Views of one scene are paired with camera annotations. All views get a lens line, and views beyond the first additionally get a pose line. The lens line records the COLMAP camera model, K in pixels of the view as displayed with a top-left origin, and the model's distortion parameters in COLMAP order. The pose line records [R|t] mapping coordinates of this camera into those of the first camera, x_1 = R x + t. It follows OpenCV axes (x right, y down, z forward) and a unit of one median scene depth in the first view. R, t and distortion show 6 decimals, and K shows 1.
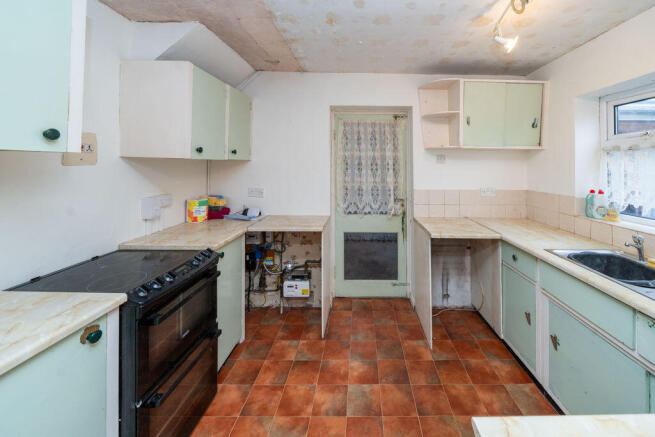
lens RADIAL K [[222.5, 0, 327.9], [0, 222.5, 155.7], [0, 0, 1]] dist [0.000005, -0.000034]
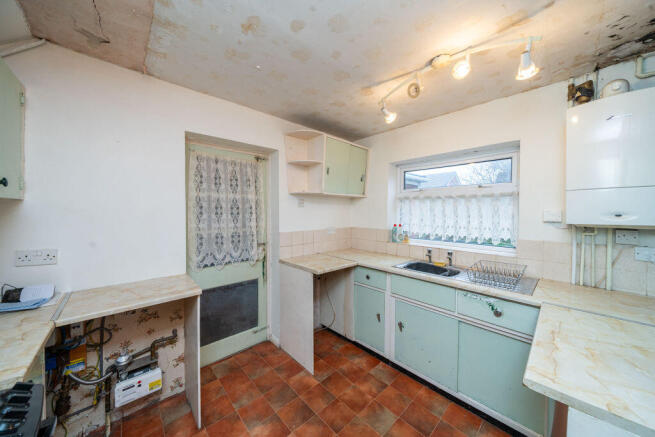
lens RADIAL K [[226.8, 0, 326.4], [0, 226.8, 206.4], [0, 0, 1]] dist [0.000368, -0.000018]
pose [[0.749604, 0.005816, 0.661861, -0.152169], [-0.025579, 0.999469, 0.020188, 0.006164], [-0.661392, -0.032063, 0.749355, 0.088857]]
